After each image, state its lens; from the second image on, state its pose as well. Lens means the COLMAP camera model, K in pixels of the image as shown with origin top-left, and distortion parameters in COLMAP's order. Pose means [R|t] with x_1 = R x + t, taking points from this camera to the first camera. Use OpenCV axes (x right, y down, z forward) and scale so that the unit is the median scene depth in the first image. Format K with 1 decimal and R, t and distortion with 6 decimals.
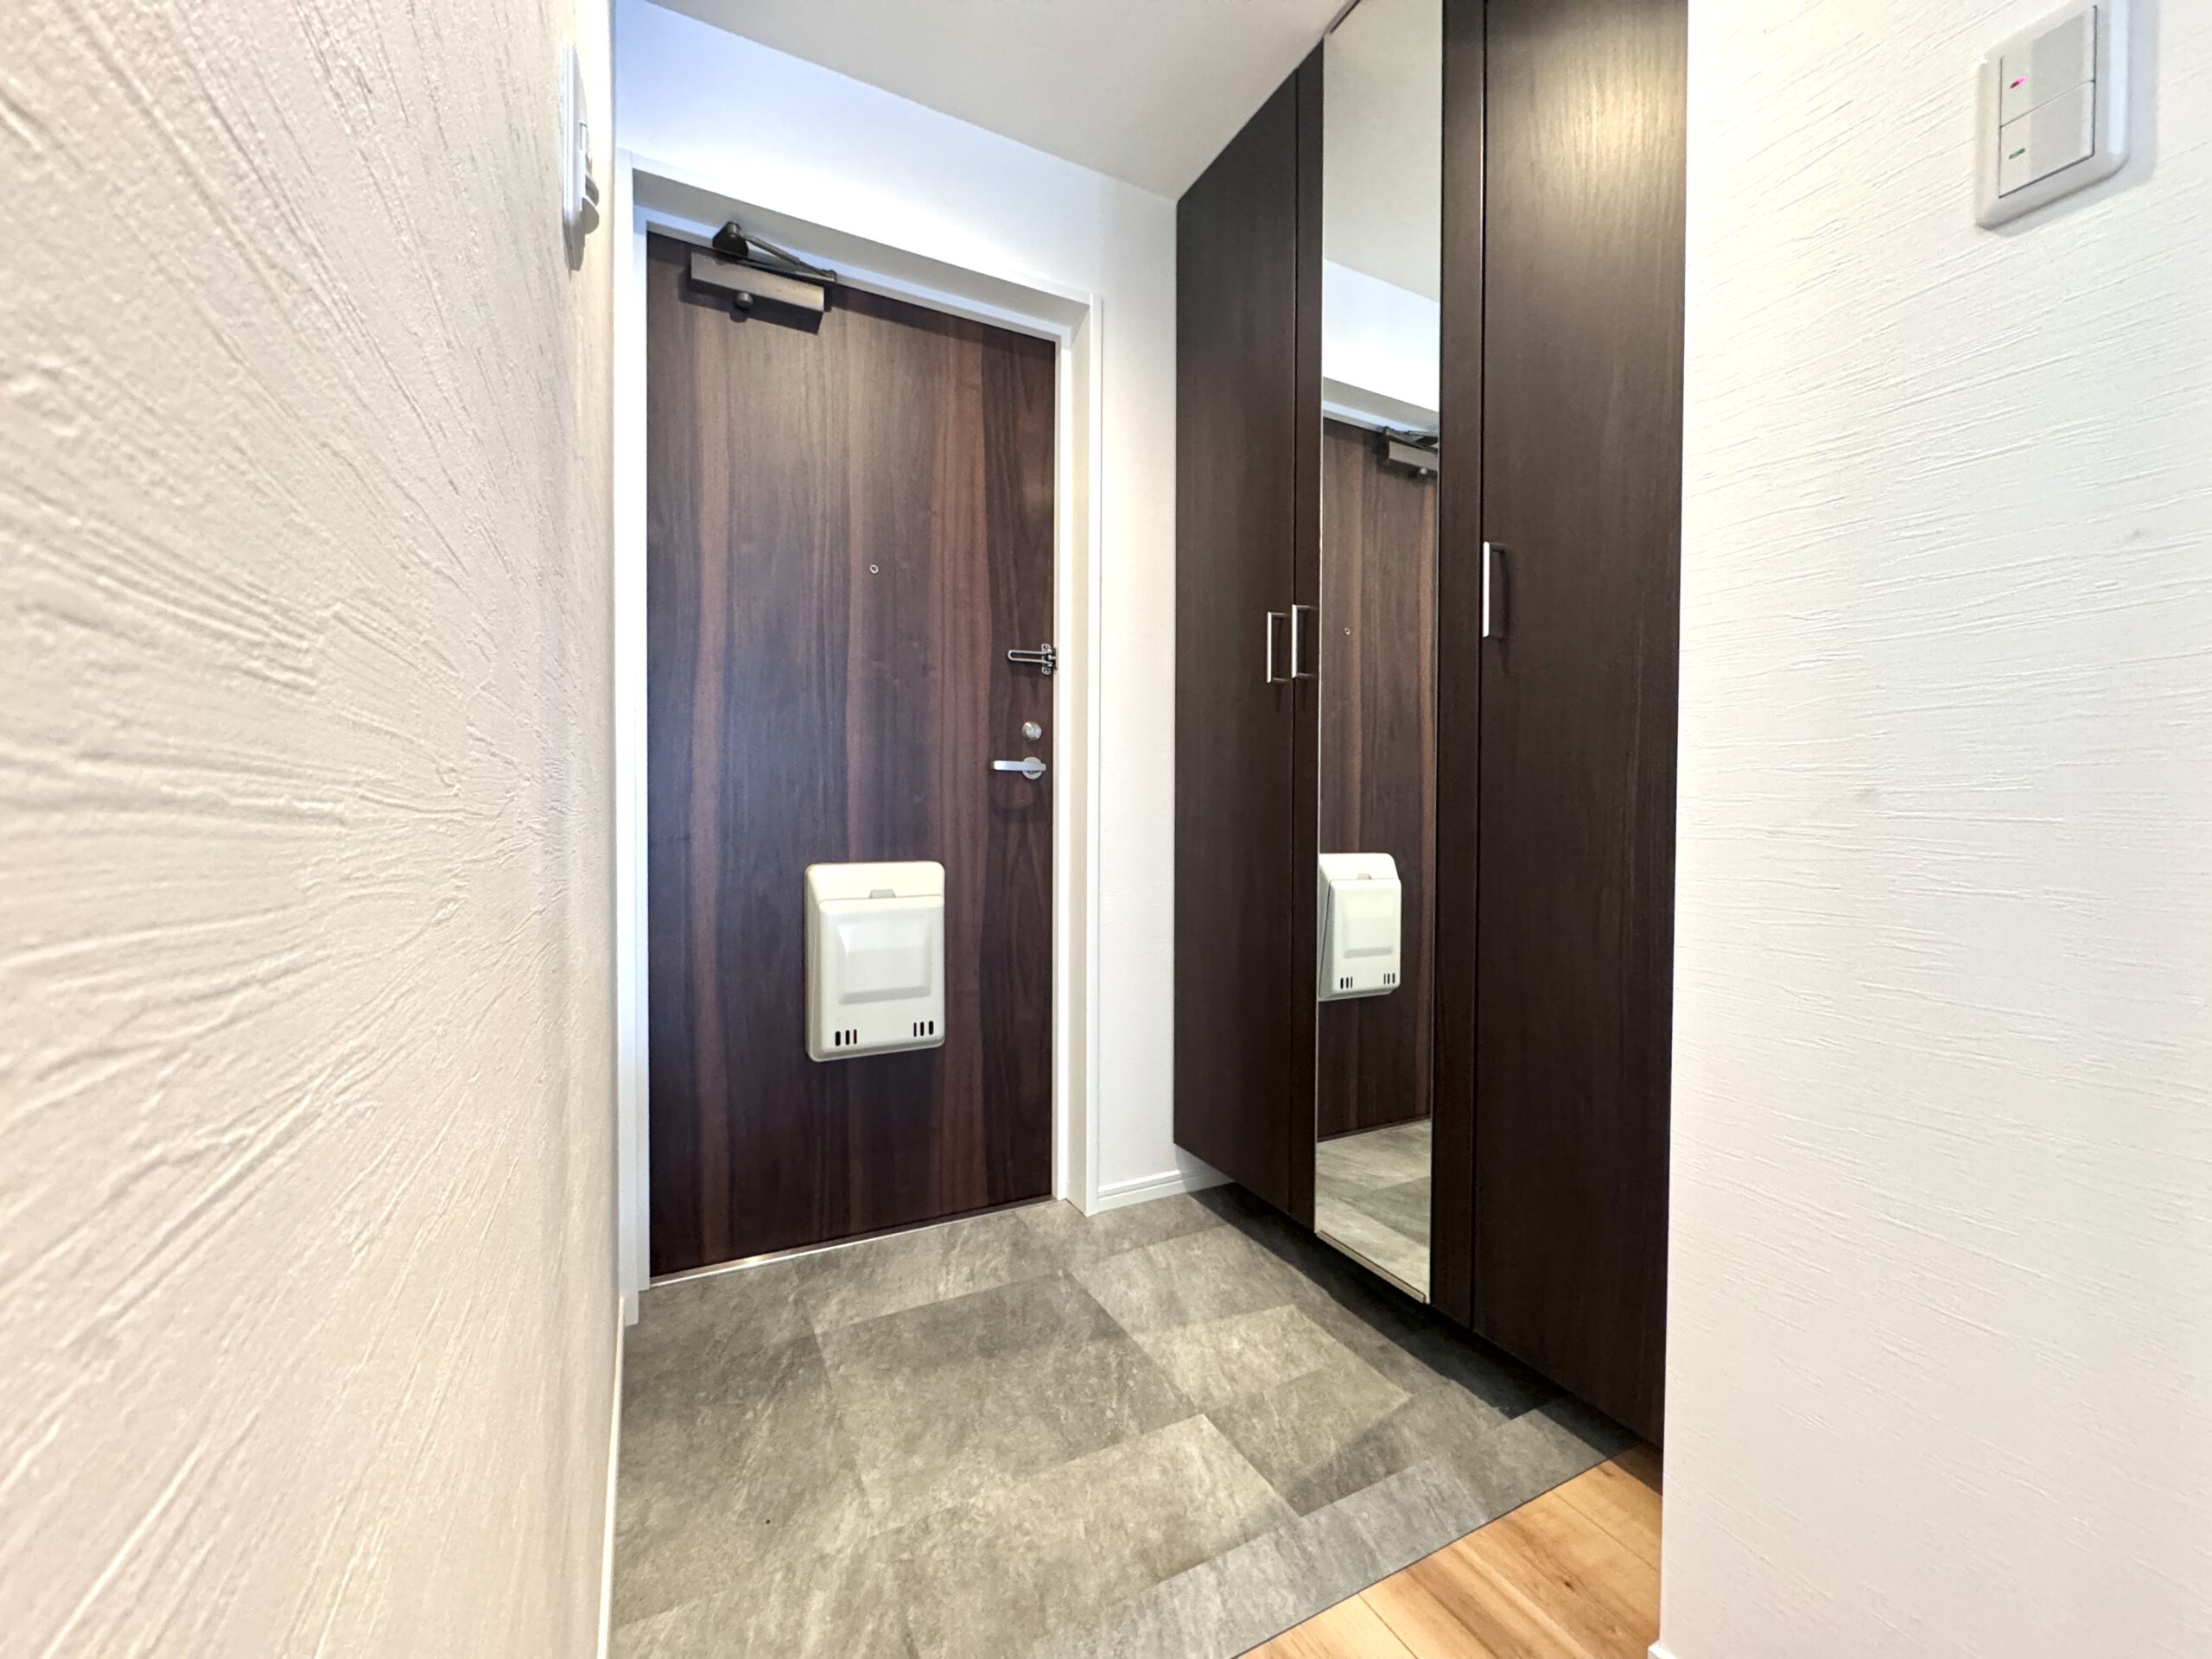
lens RADIAL K [[882.9, 0, 1107.3], [0, 882.9, 824.3], [0, 0, 1]] dist [-0.011626, 0.000787]
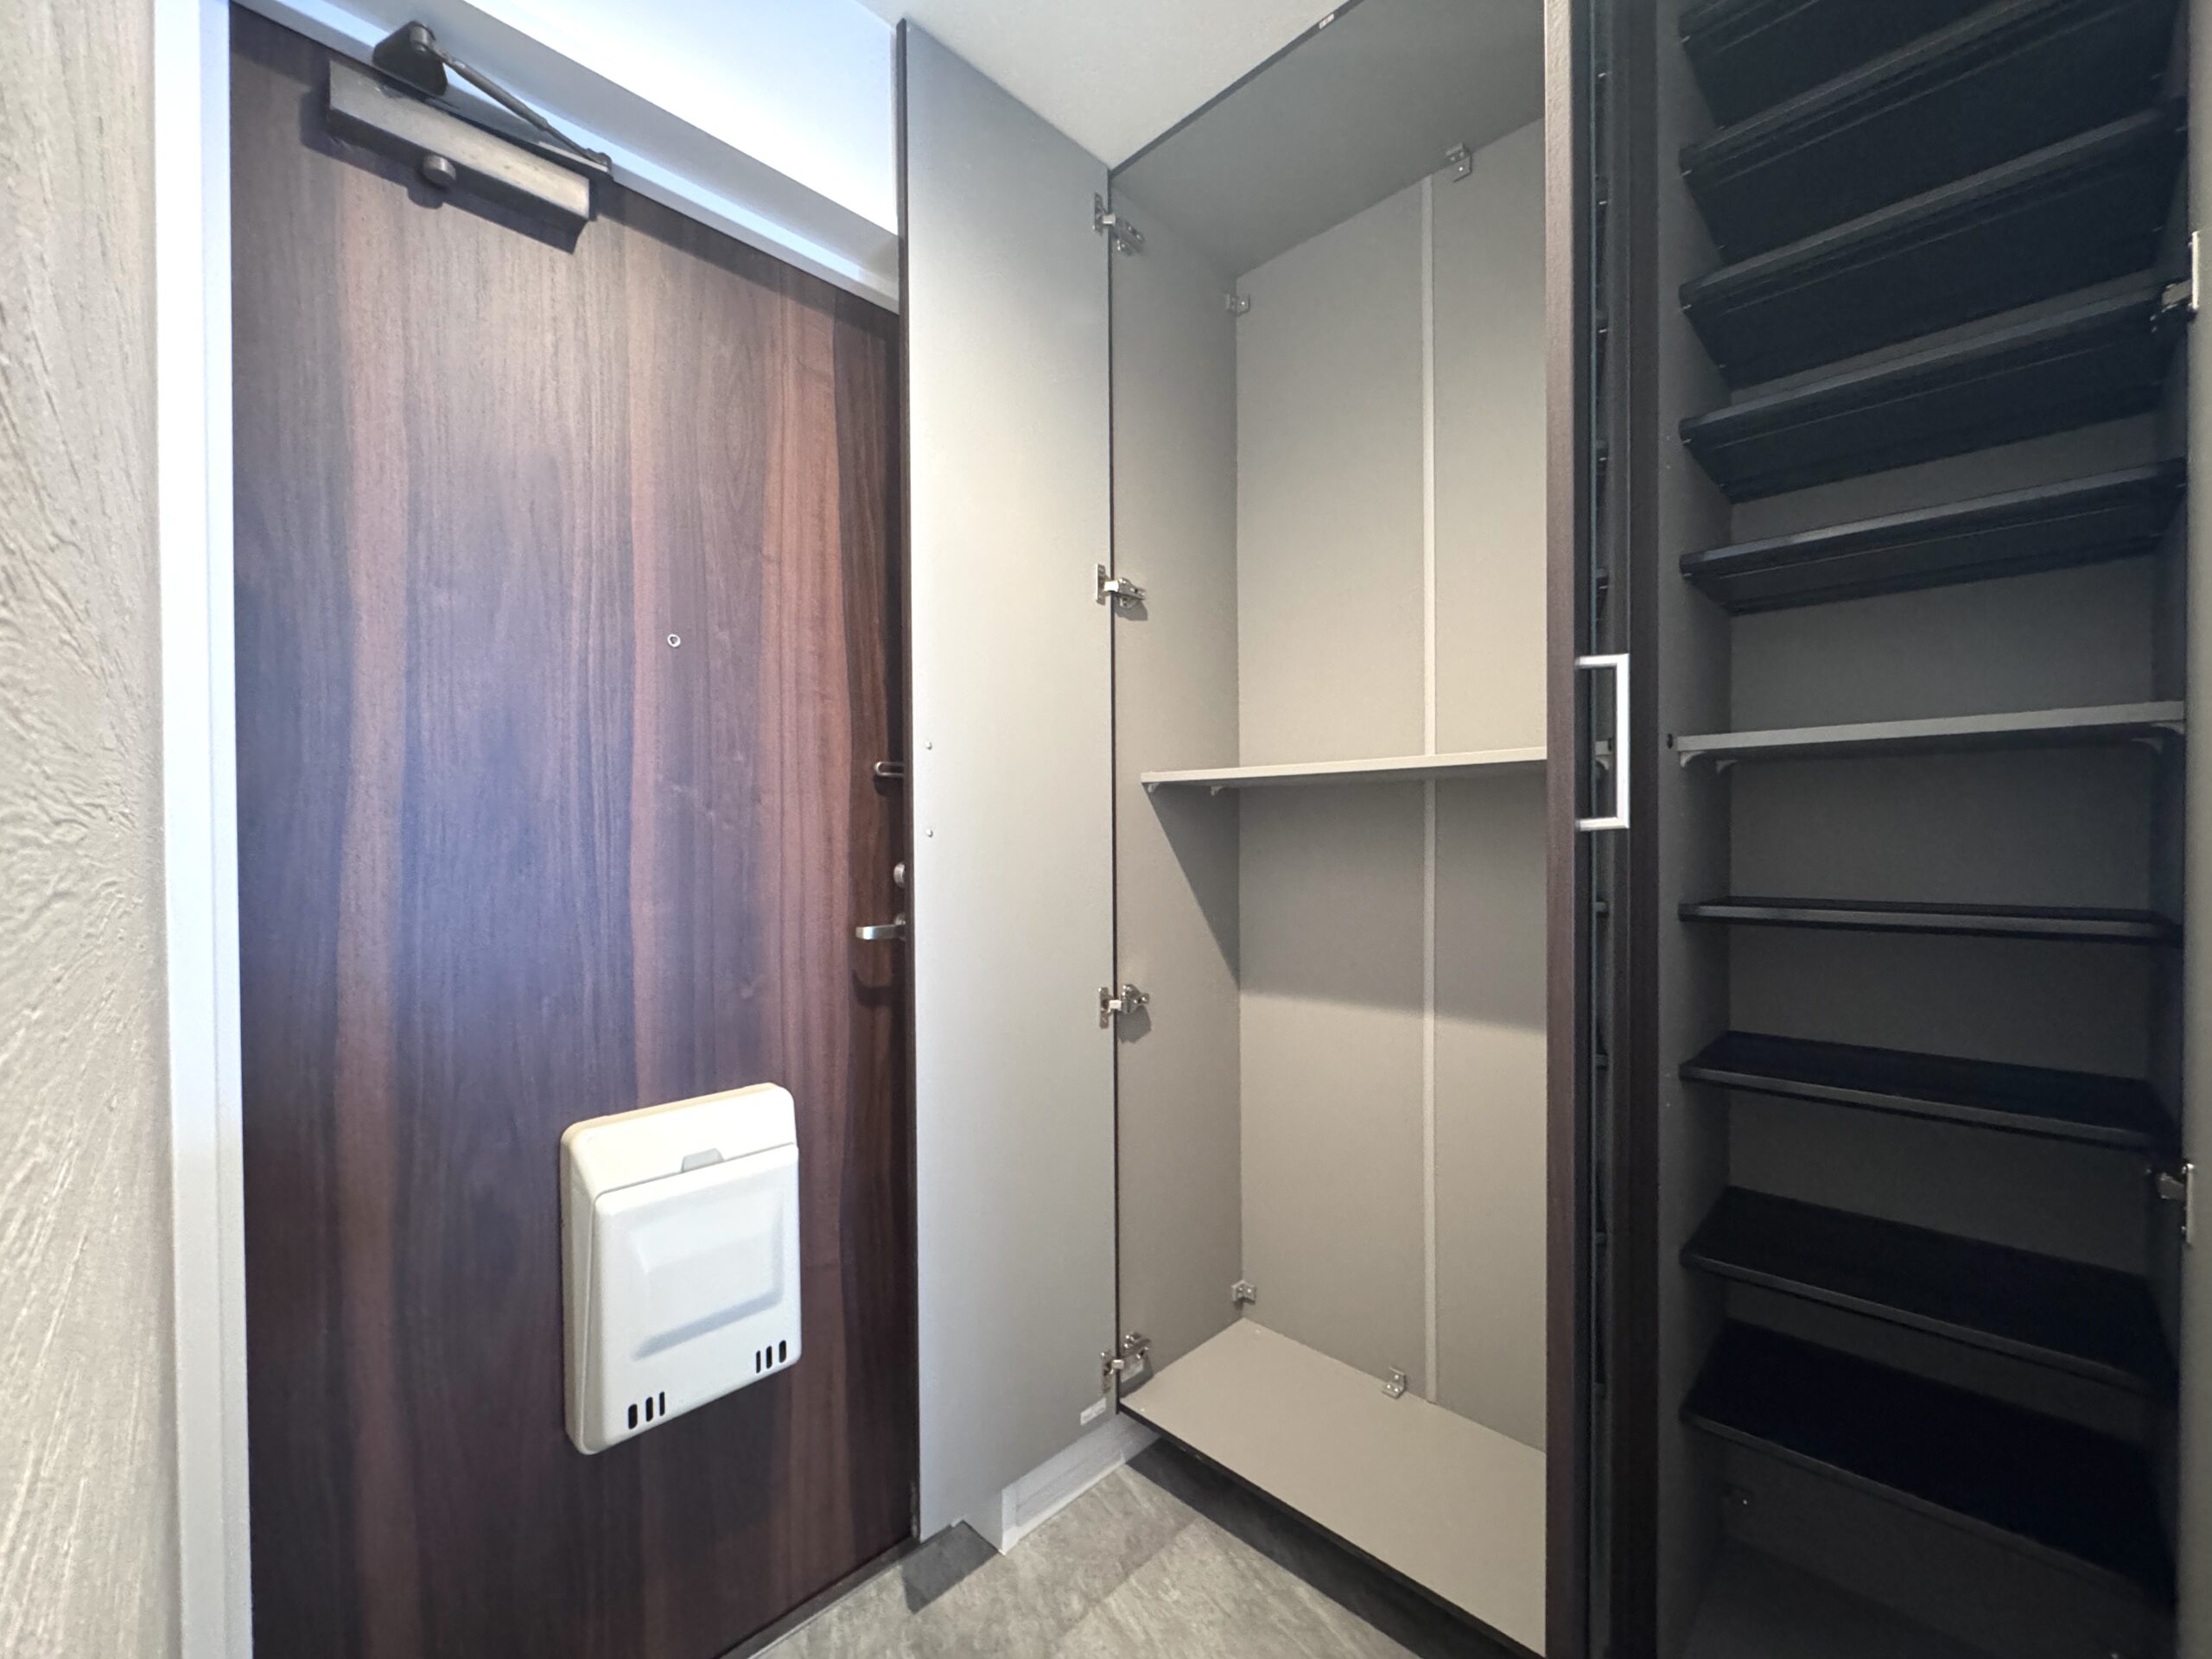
lens RADIAL K [[882.9, 0, 1102.6], [0, 882.9, 841.4], [0, 0, 1]] dist [-0.011626, 0.000787]
pose [[0.951650, -0.009338, 0.307042, -0.168794], [0.009755, 0.999952, 0.000175, -0.143559], [-0.307029, 0.002829, 0.951696, 0.304470]]
